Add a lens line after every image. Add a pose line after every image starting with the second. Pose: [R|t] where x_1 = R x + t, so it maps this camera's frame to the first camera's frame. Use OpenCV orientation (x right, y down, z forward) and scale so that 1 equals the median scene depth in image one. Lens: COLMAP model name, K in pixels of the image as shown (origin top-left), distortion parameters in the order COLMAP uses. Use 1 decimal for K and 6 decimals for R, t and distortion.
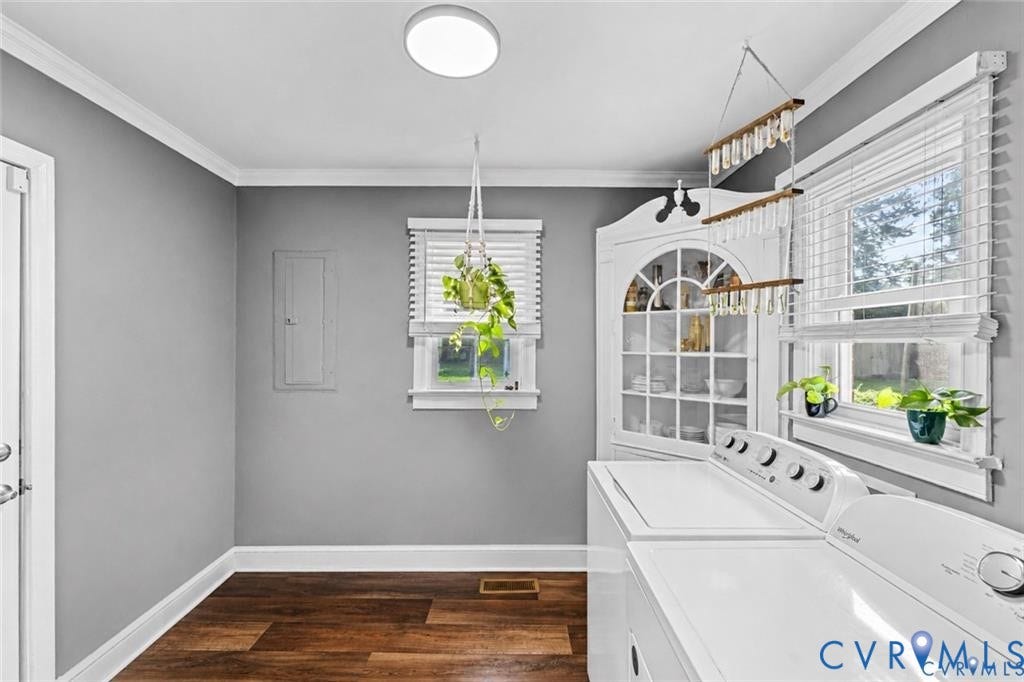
lens RADIAL K [[412.6, 0, 511.2], [0, 412.6, 344.2], [0, 0, 1]] dist [0.012441, 0.000044]
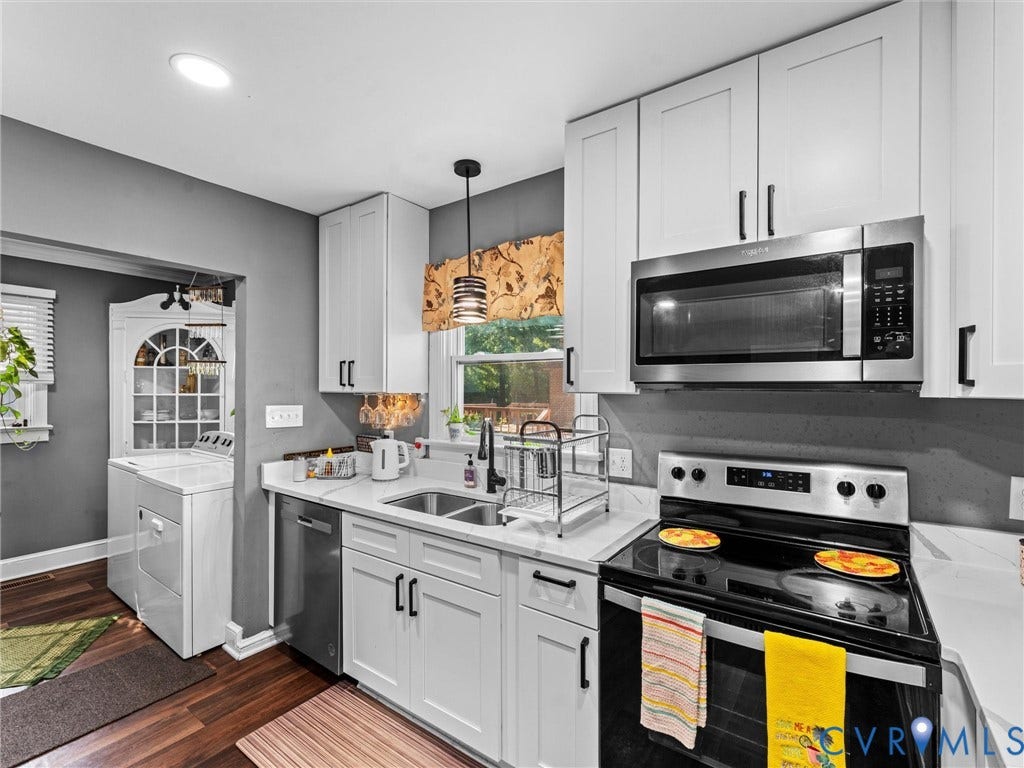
lens RADIAL K [[467.6, 0, 506.9], [0, 467.6, 387.5], [0, 0, 1]] dist [-0.001727, 0.000250]
pose [[0.587516, 0.000489, 0.809212, -0.286427], [0.001280, 0.999998, -0.001534, 0.000873], [-0.809211, 0.001937, 0.587515, -1.018768]]
